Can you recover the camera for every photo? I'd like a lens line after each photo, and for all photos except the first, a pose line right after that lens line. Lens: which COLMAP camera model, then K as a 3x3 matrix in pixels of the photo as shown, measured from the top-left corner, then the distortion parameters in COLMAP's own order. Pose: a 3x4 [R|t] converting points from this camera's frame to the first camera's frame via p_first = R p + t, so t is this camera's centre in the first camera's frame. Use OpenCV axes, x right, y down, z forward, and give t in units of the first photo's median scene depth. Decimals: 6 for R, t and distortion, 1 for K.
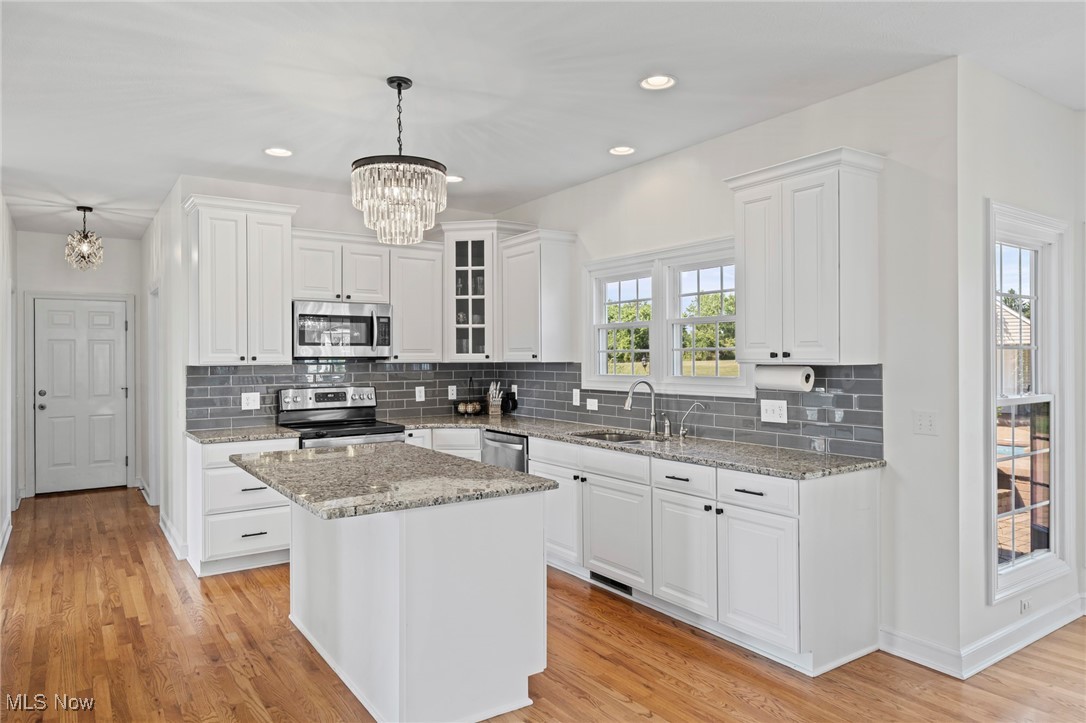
lens RADIAL K [[694.6, 0, 543.0], [0, 694.6, 361.5], [0, 0, 1]] dist [0.005372, 0.000721]
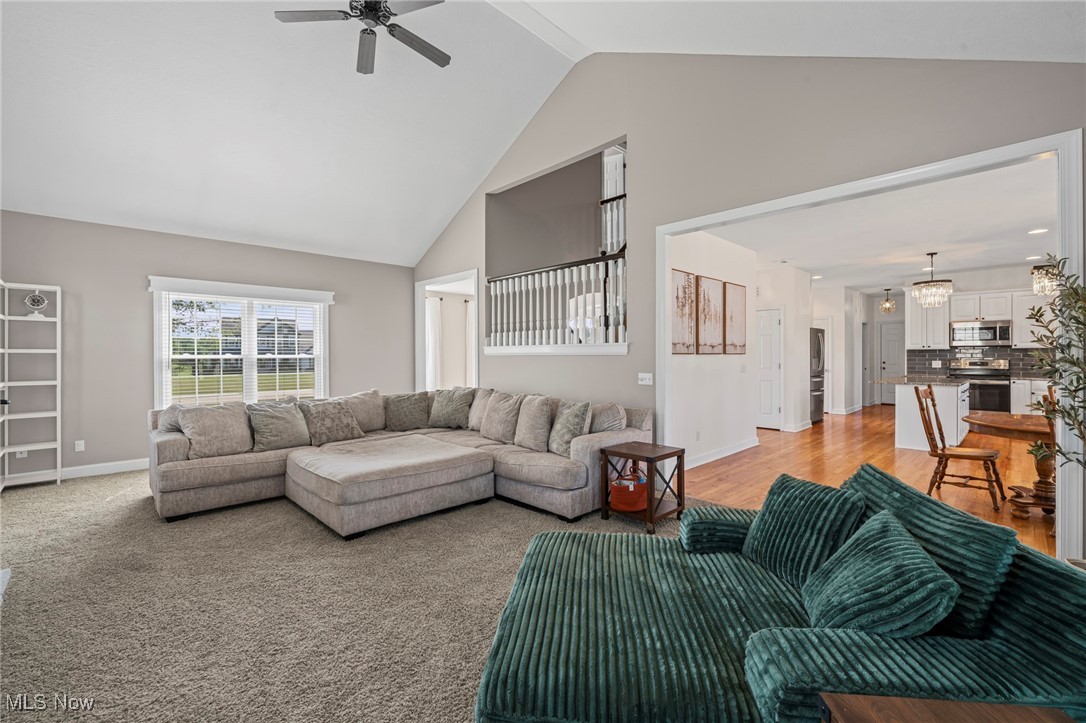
lens RADIAL K [[462.2, 0, 543.0], [0, 462.2, 361.5], [0, 0, 1]] dist [0.000476, 0.000068]
pose [[0.168485, 0.018804, -0.985525, 0.918353], [-0.002552, 0.999823, 0.018640, 0.019798], [0.985701, -0.000625, 0.168503, -0.614459]]
